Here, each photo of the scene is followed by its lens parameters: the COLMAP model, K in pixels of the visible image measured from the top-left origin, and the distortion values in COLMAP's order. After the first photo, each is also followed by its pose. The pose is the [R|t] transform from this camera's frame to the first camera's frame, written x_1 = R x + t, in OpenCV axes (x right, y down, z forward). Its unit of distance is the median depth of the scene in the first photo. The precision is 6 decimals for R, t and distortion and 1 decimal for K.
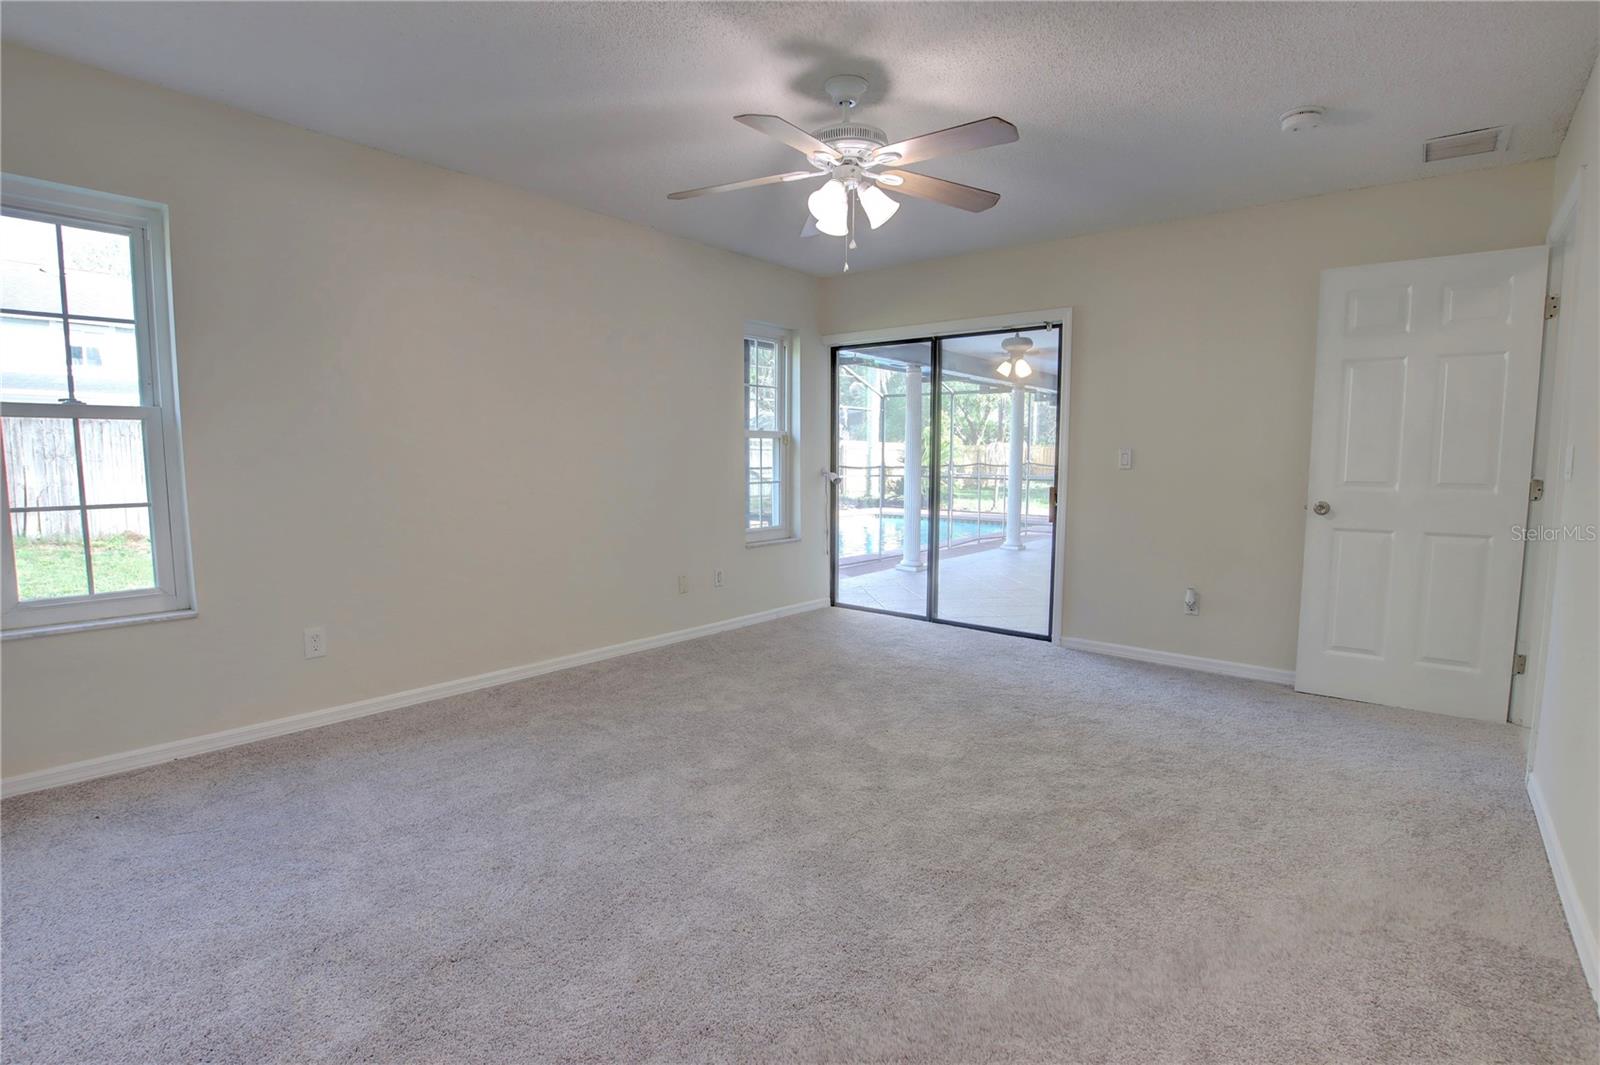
lens RADIAL K [[774.2, 0, 808.7], [0, 774.2, 533.4], [0, 0, 1]] dist [-0.035790, 0.003311]
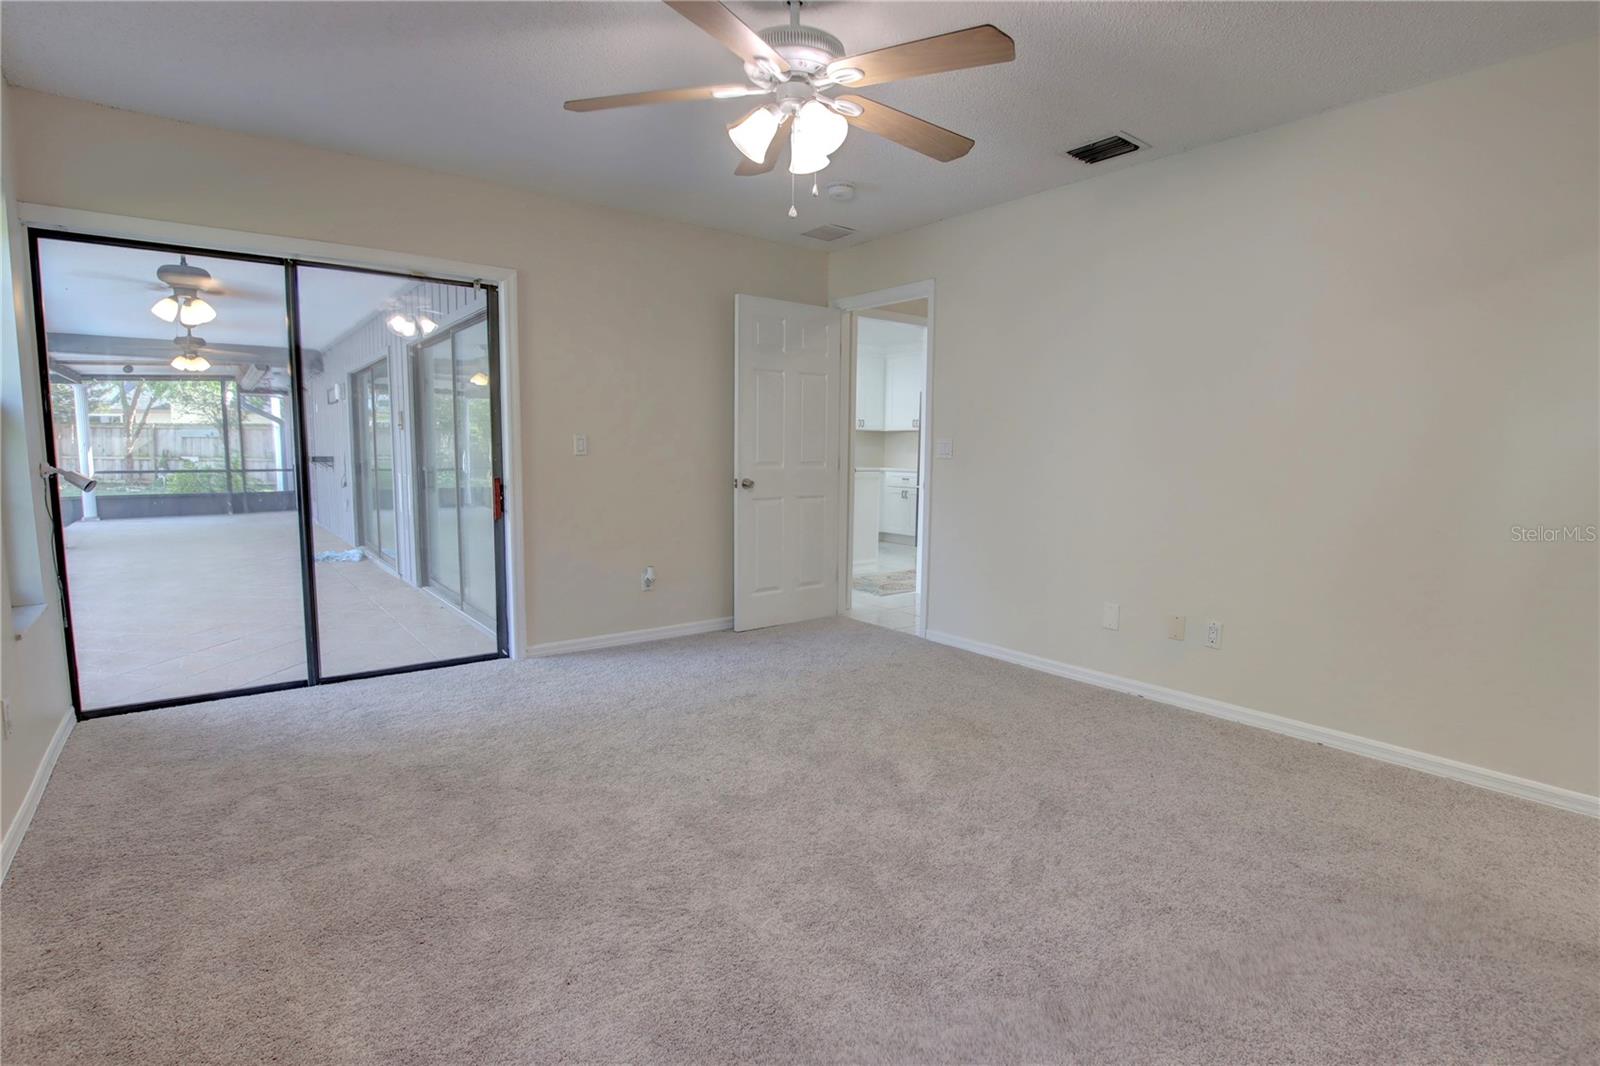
lens RADIAL K [[774.2, 0, 806.0], [0, 774.2, 542.8], [0, 0, 1]] dist [-0.035790, 0.003311]
pose [[0.211011, -0.120483, 0.970030, -0.544292], [0.085154, 0.990868, 0.104548, -0.059913], [-0.973768, 0.060542, 0.219343, 0.600147]]
